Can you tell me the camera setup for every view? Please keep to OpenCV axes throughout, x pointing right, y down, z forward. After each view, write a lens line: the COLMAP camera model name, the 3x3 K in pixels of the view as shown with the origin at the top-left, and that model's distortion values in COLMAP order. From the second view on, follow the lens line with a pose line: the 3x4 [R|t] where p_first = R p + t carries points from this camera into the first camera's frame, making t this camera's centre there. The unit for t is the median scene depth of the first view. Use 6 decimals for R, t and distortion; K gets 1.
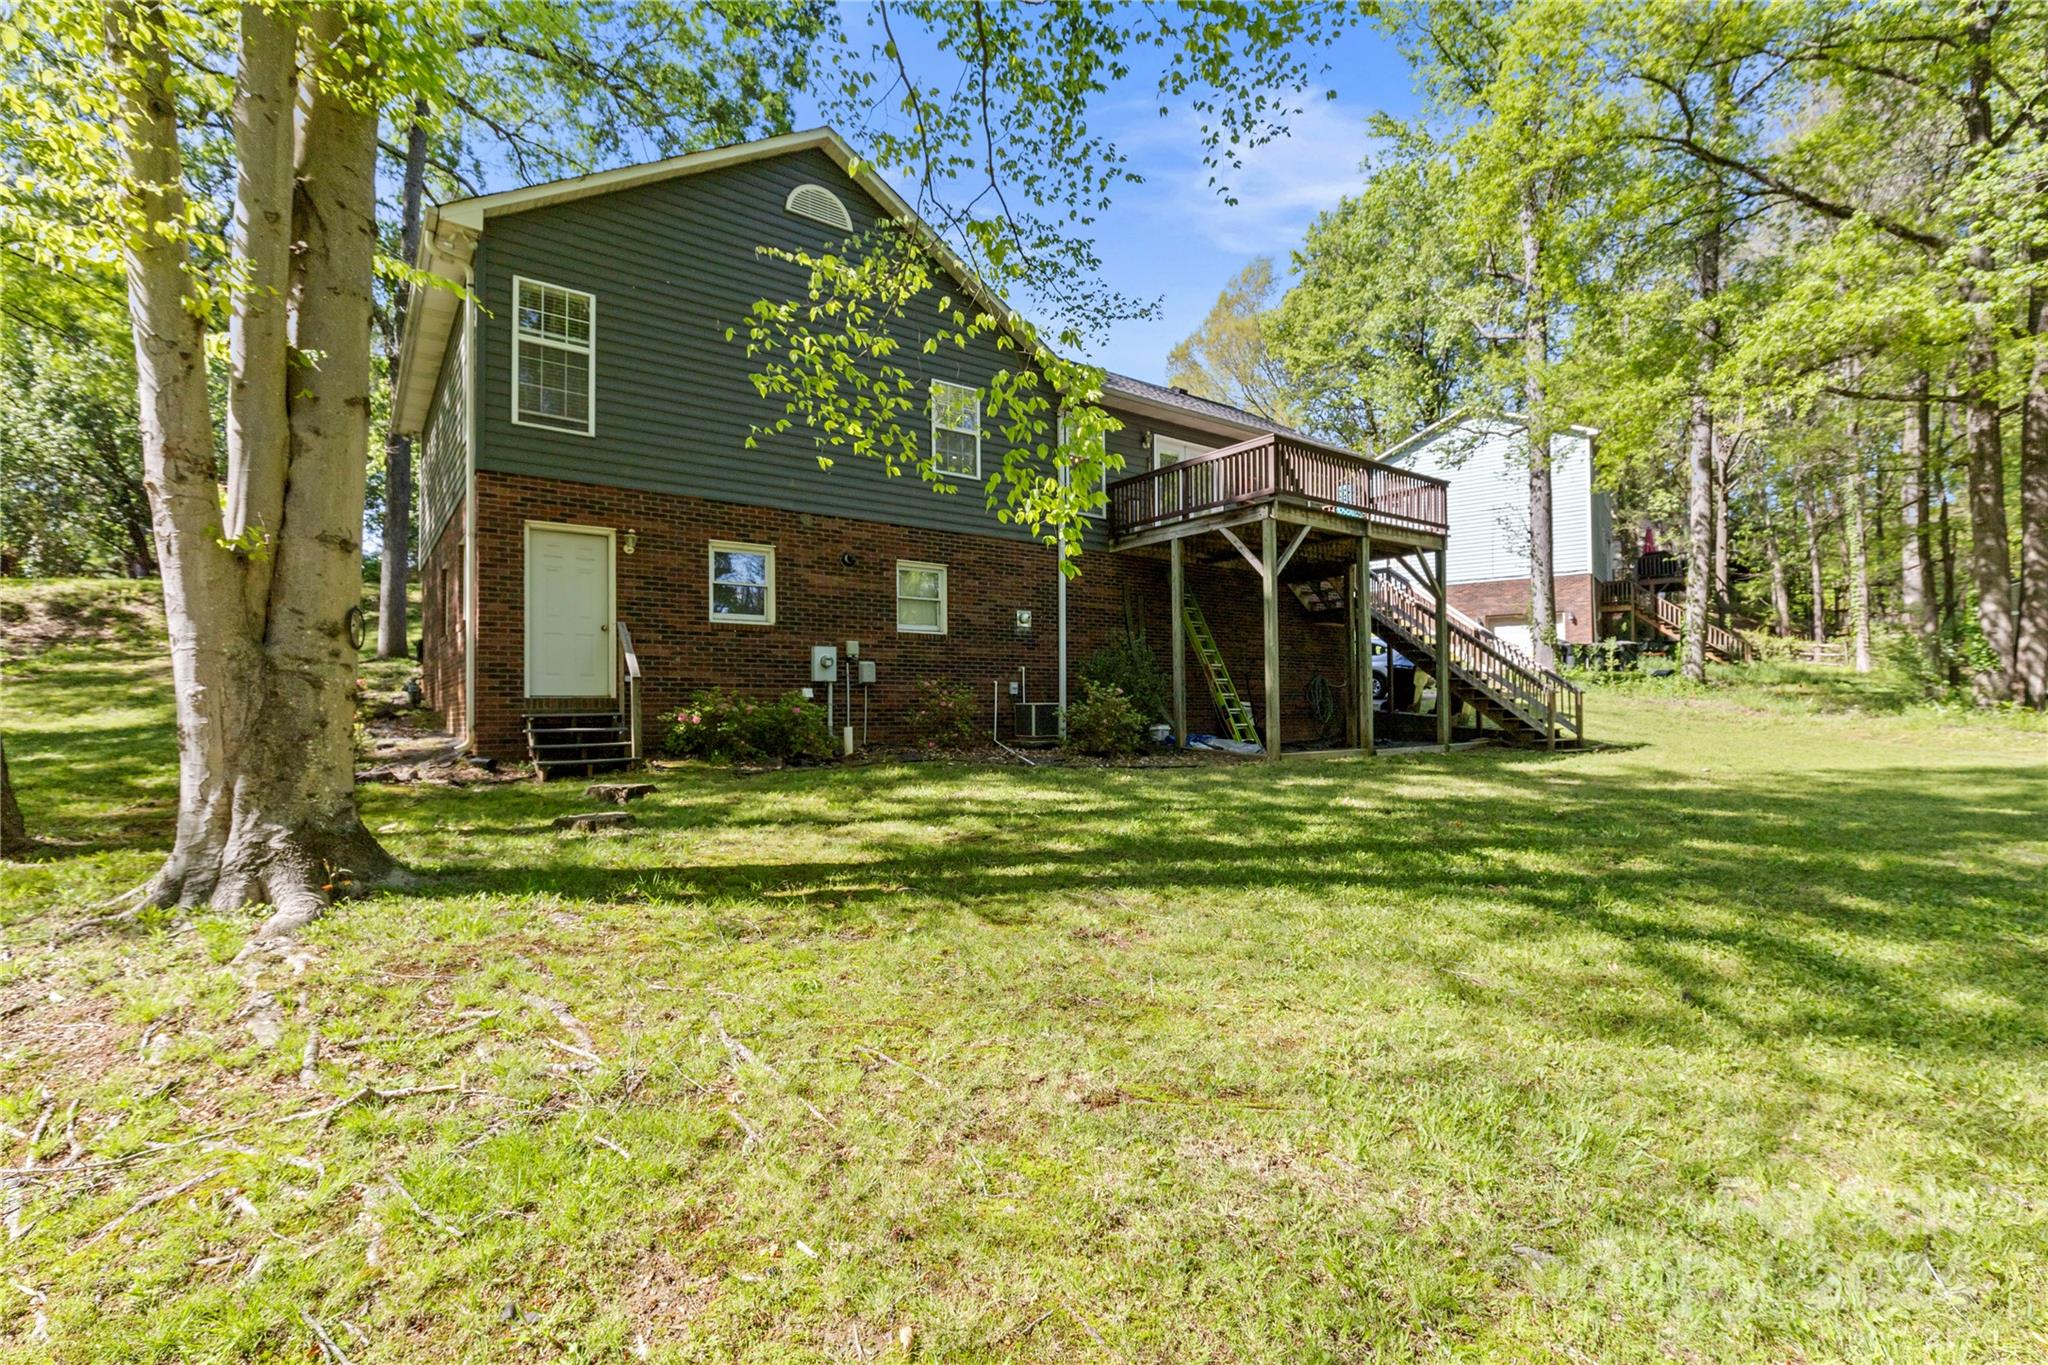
lens RADIAL K [[926.1, 0, 1034.8], [0, 926.1, 706.7], [0, 0, 1]] dist [0.000623, -0.000781]
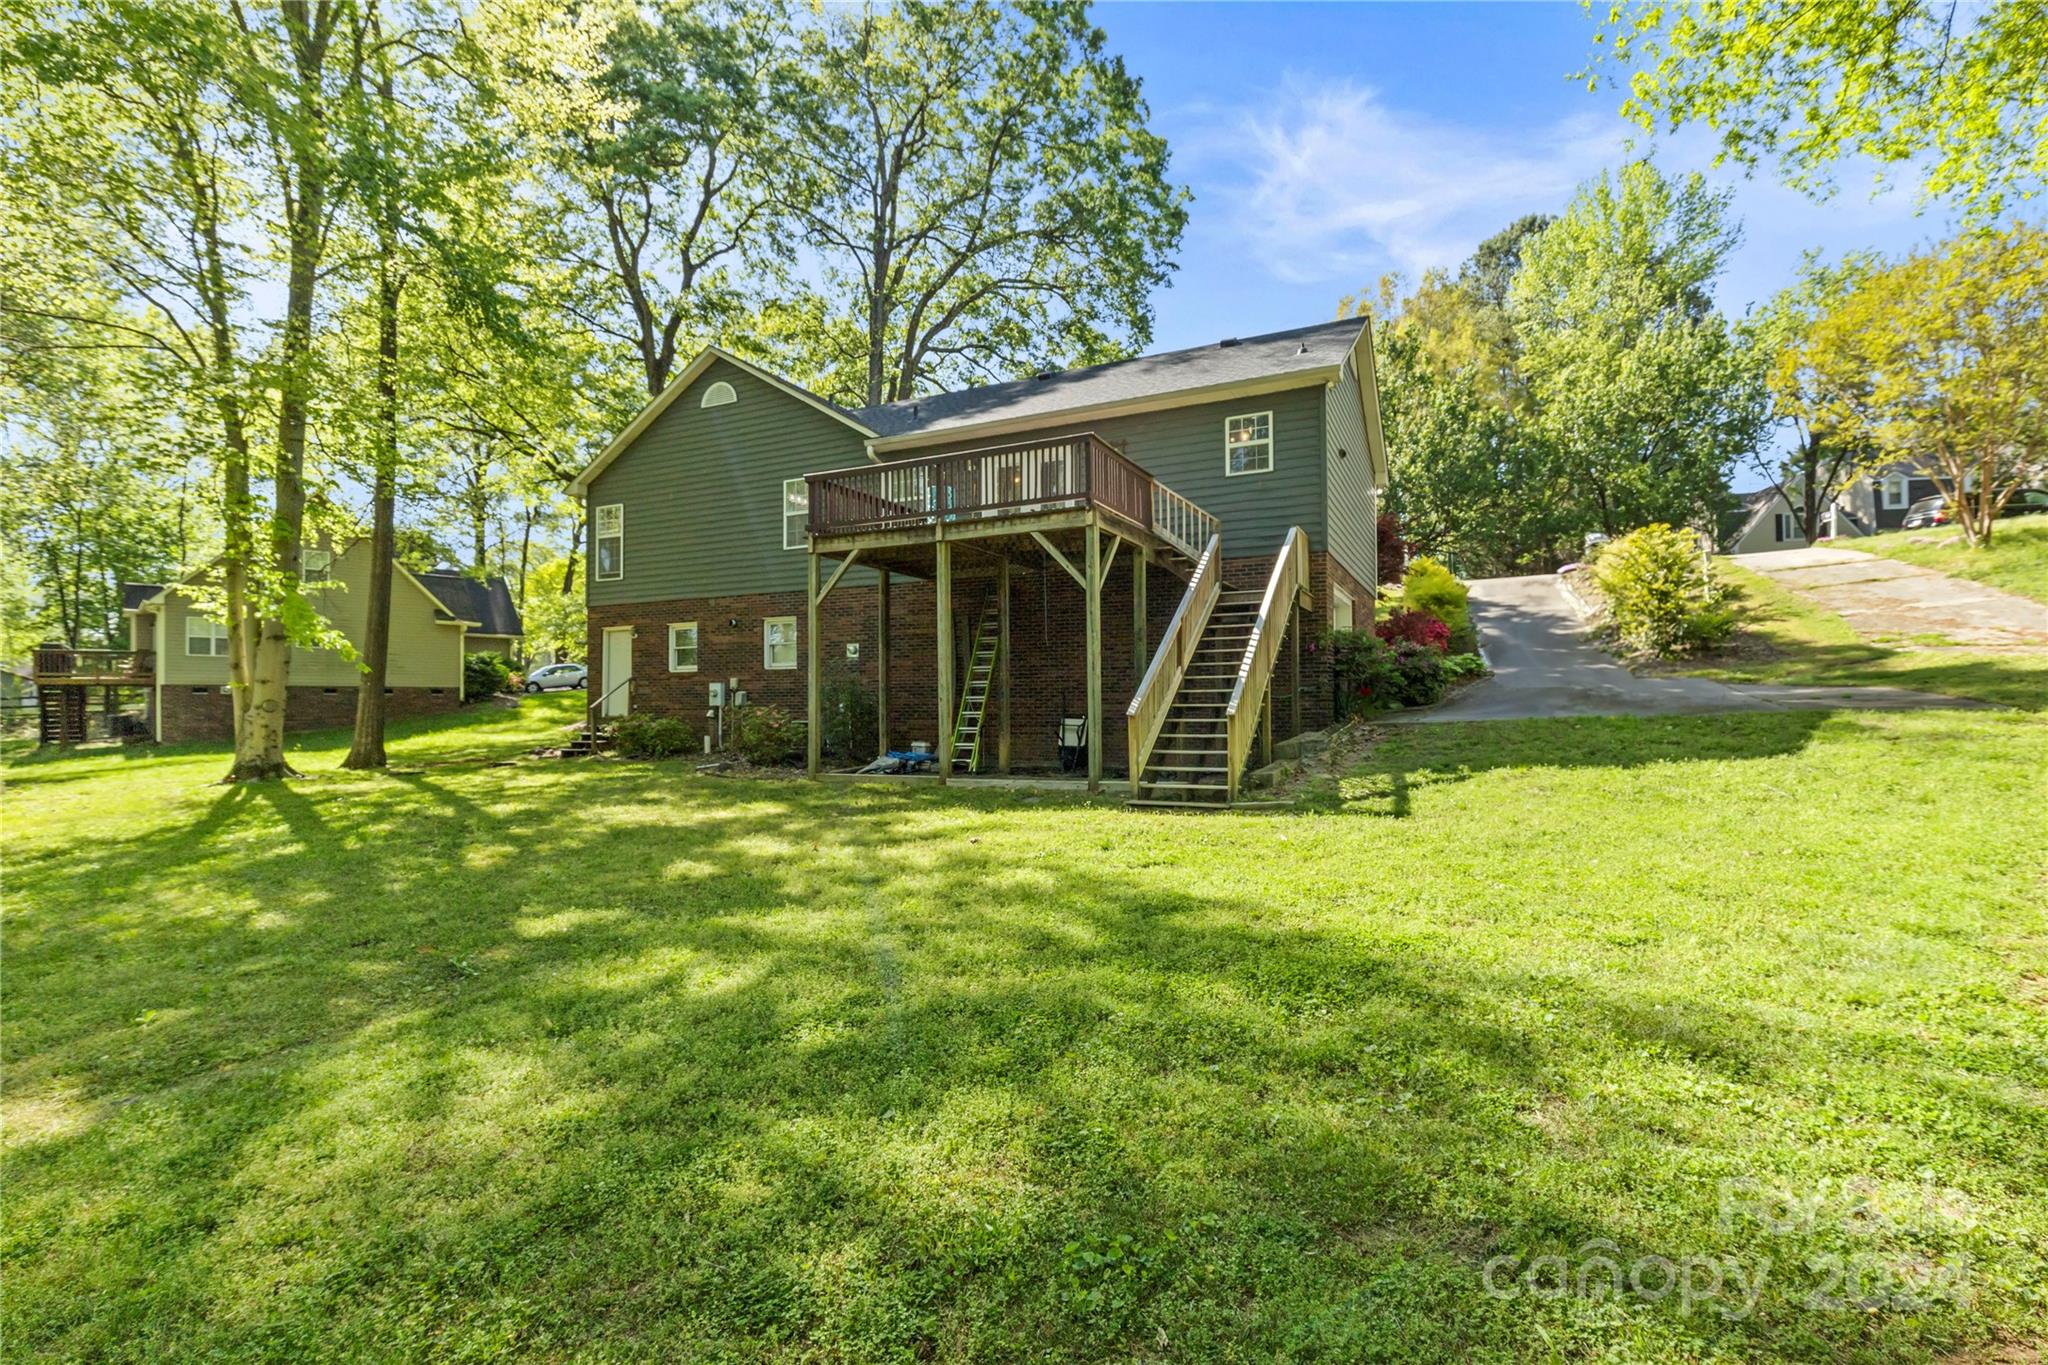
lens RADIAL K [[926.1, 0, 1034.8], [0, 926.1, 706.7], [0, 0, 1]] dist [0.000623, -0.000781]
pose [[0.459579, 0.001884, -0.888135, 1.390168], [0.008781, 0.999939, 0.006665, -0.031487], [0.888094, -0.010861, 0.459534, 0.766185]]
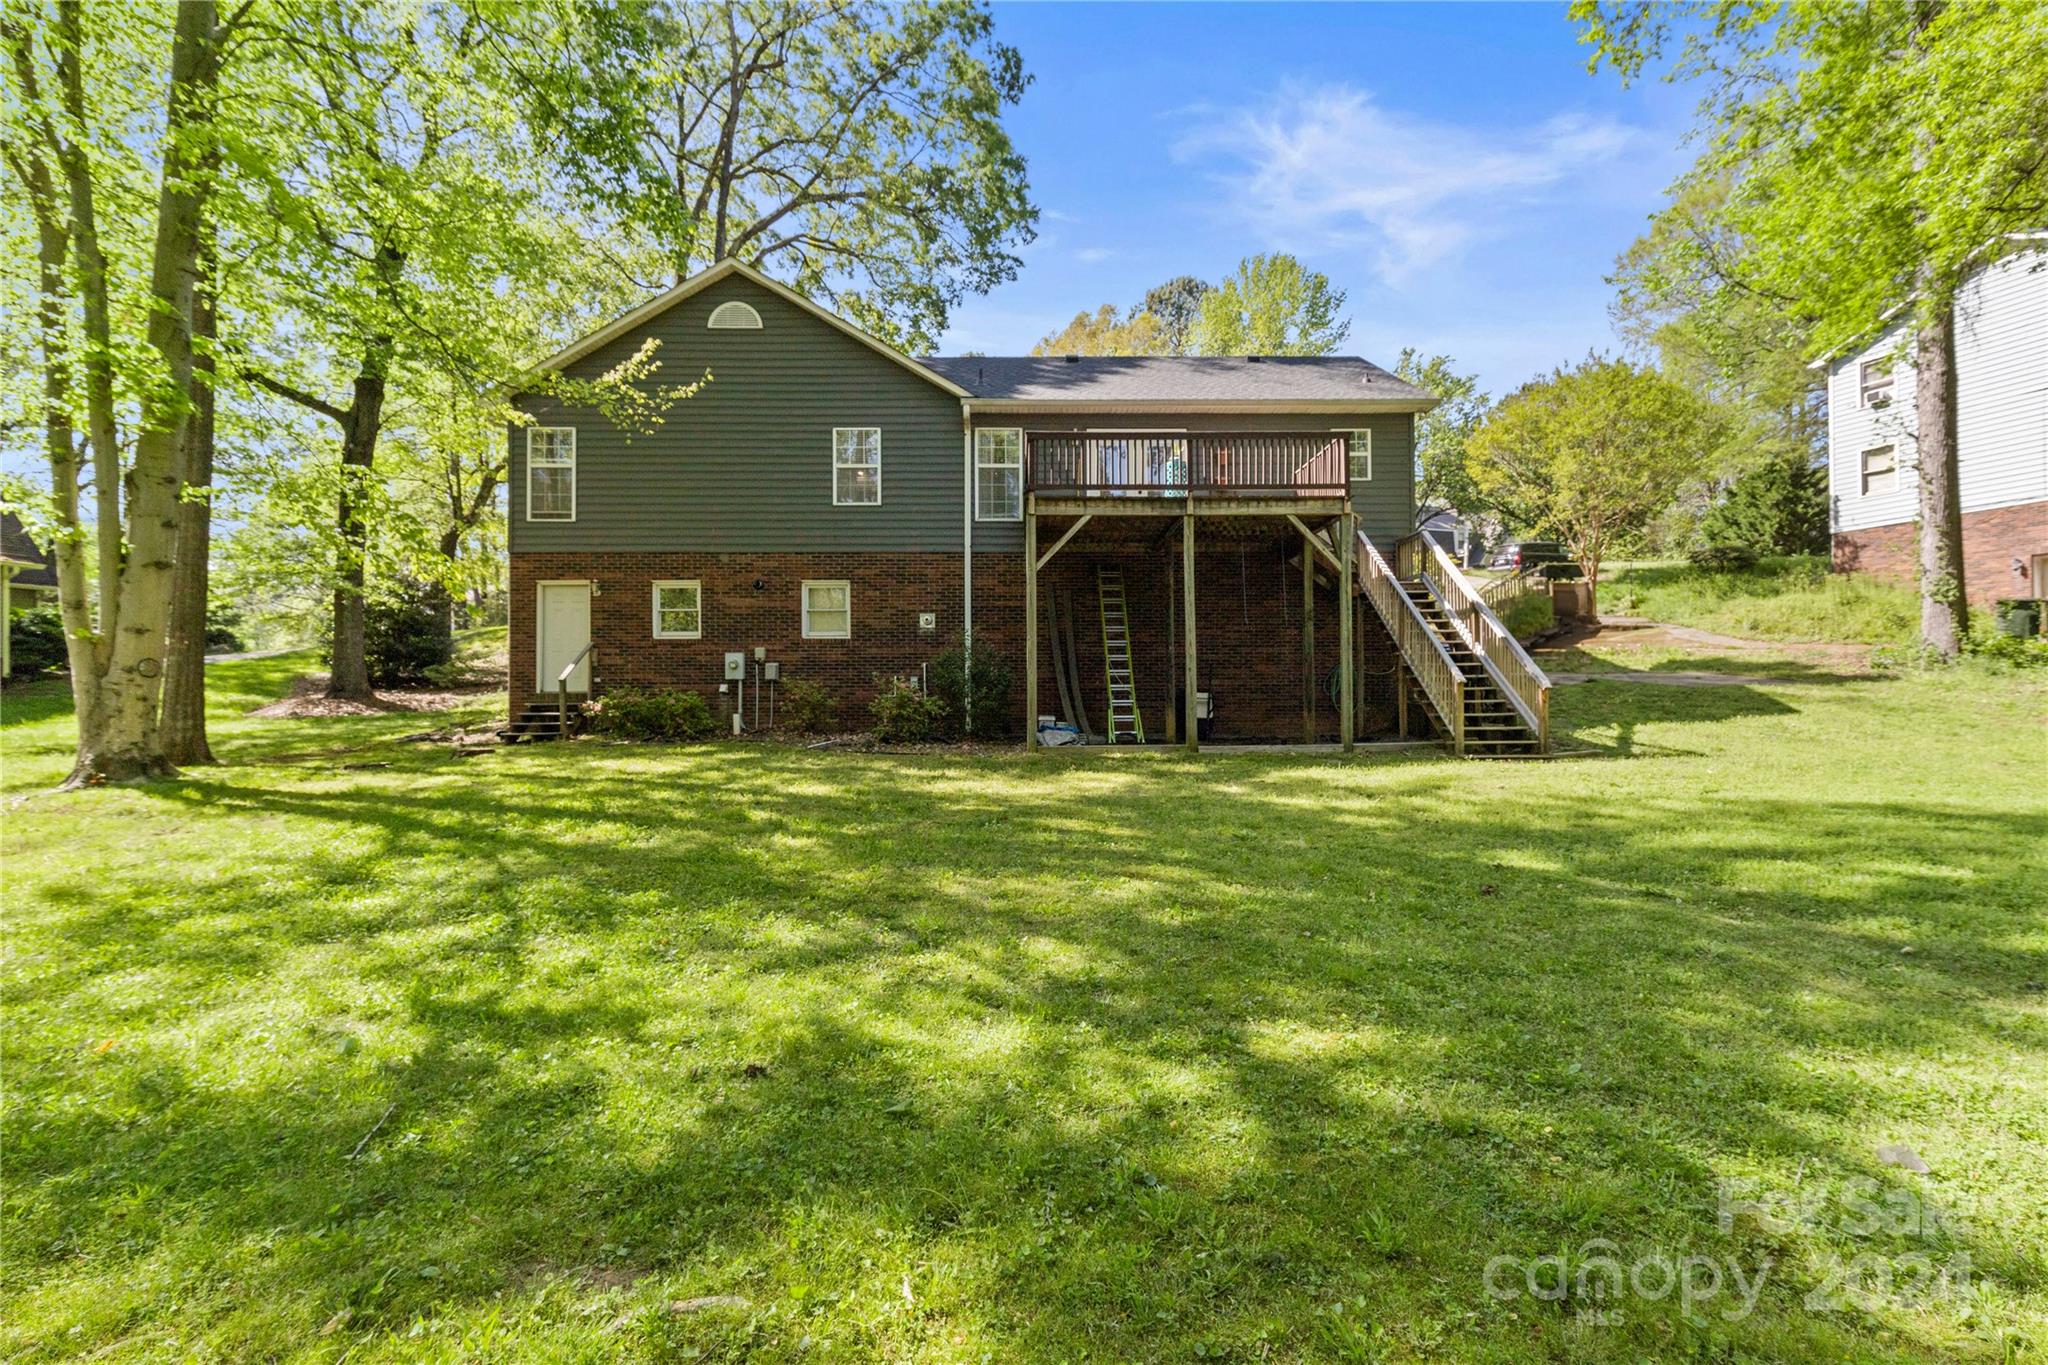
lens RADIAL K [[926.1, 0, 1034.8], [0, 926.1, 706.7], [0, 0, 1]] dist [0.000623, -0.000781]
pose [[0.813201, 0.006564, -0.581946, 0.894485], [0.003726, 0.999857, 0.016485, -0.008366], [0.581971, -0.015574, 0.813060, 0.174558]]
